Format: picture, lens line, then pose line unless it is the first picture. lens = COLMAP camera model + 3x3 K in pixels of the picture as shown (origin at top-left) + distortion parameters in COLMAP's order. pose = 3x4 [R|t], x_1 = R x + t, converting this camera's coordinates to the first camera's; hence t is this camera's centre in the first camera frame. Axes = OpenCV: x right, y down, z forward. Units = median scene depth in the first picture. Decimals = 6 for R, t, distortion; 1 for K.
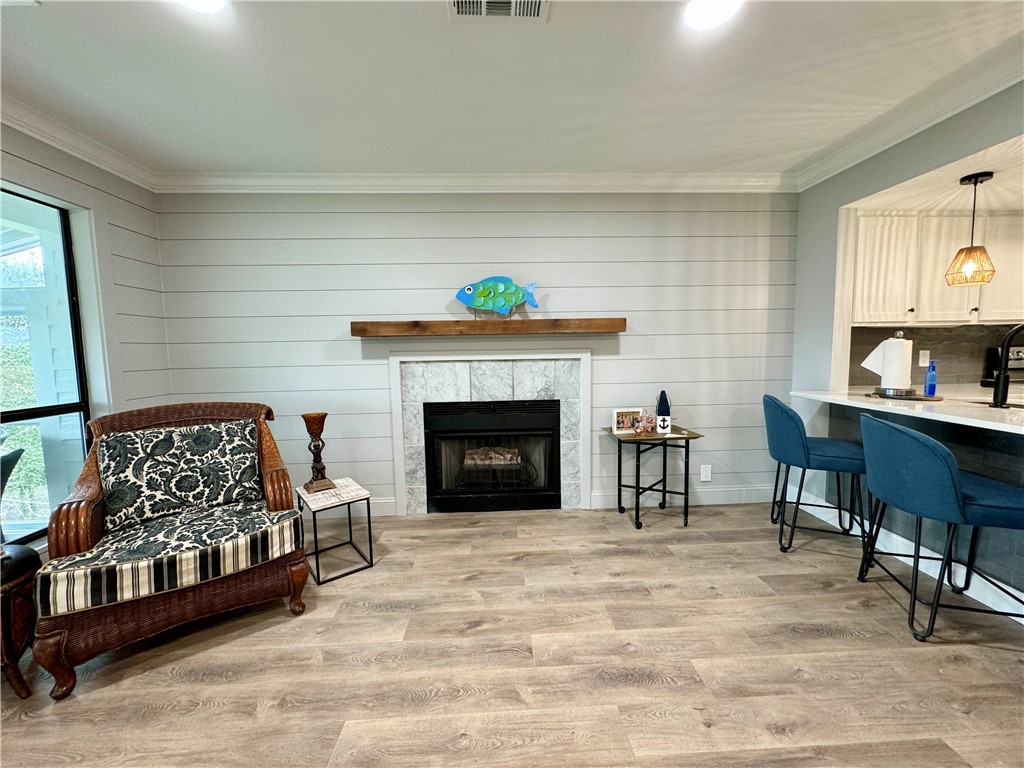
lens RADIAL K [[411.1, 0, 508.7], [0, 411.1, 382.0], [0, 0, 1]] dist [-0.003172, 0.000024]
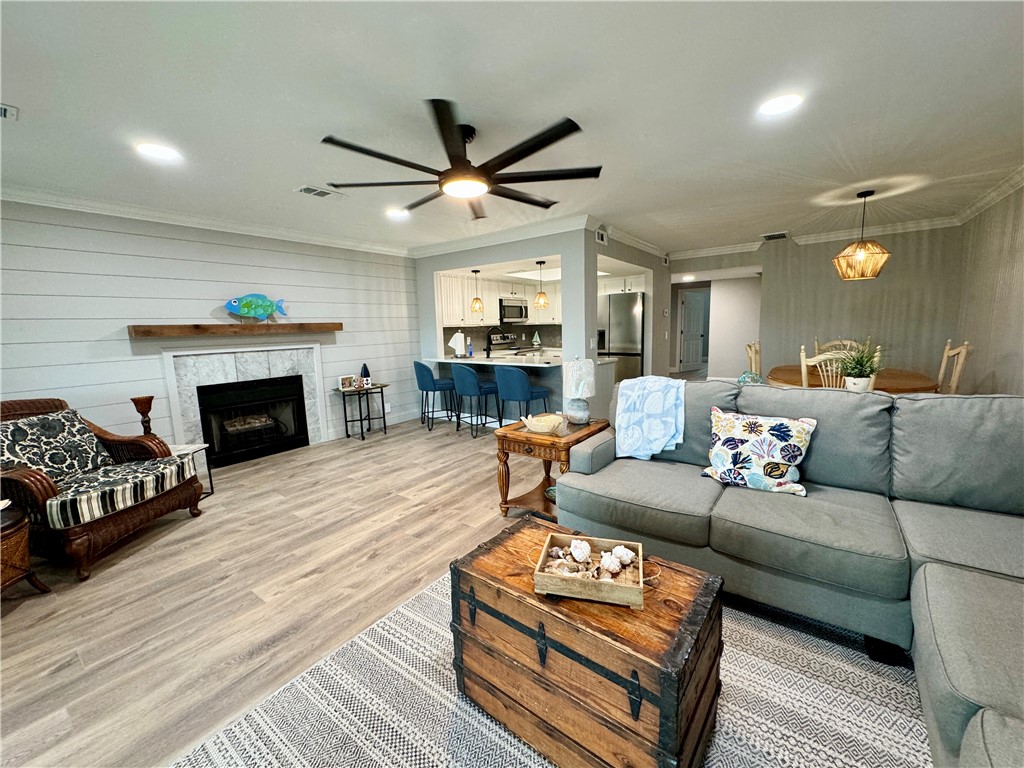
lens RADIAL K [[411.1, 0, 508.7], [0, 411.1, 382.0], [0, 0, 1]] dist [-0.003172, 0.000024]
pose [[0.637506, -0.105627, 0.763171, -0.622566], [0.081656, 0.994242, 0.069397, 0.029556], [-0.766106, 0.018076, 0.642460, -0.648457]]
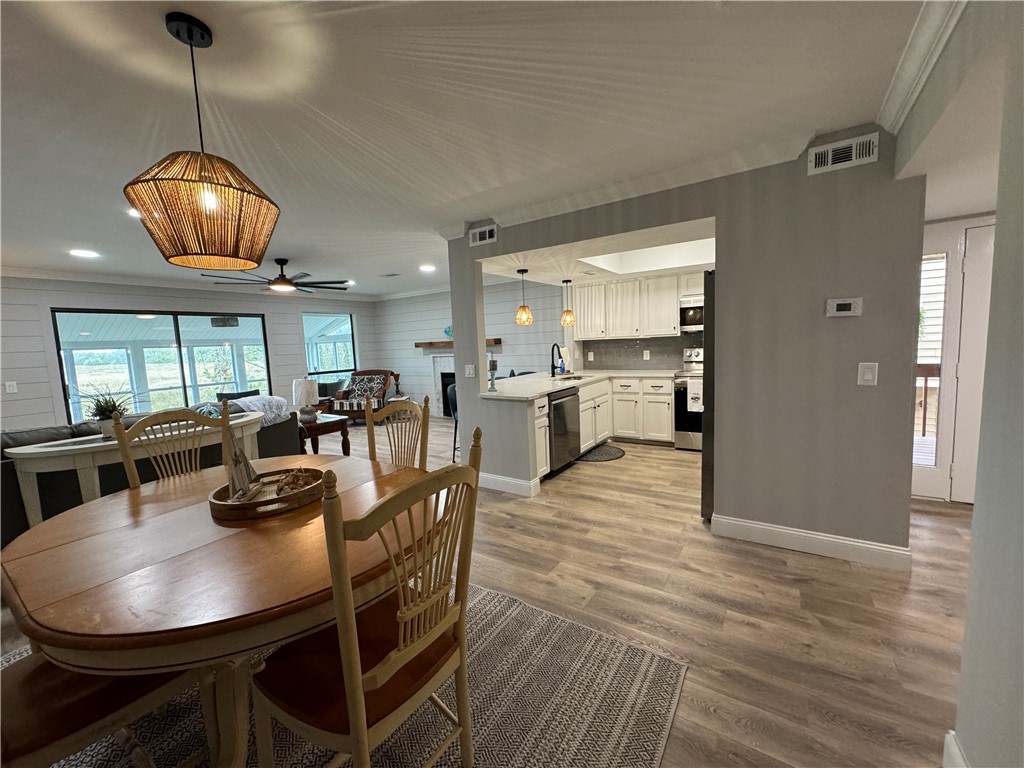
lens RADIAL K [[411.1, 0, 508.7], [0, 411.1, 382.0], [0, 0, 1]] dist [-0.003172, 0.000024]
pose [[0.806899, 0.039768, -0.589350, 1.812484], [-0.021658, 0.999052, 0.037760, 0.003420], [0.590293, -0.017704, 0.806995, -0.905315]]
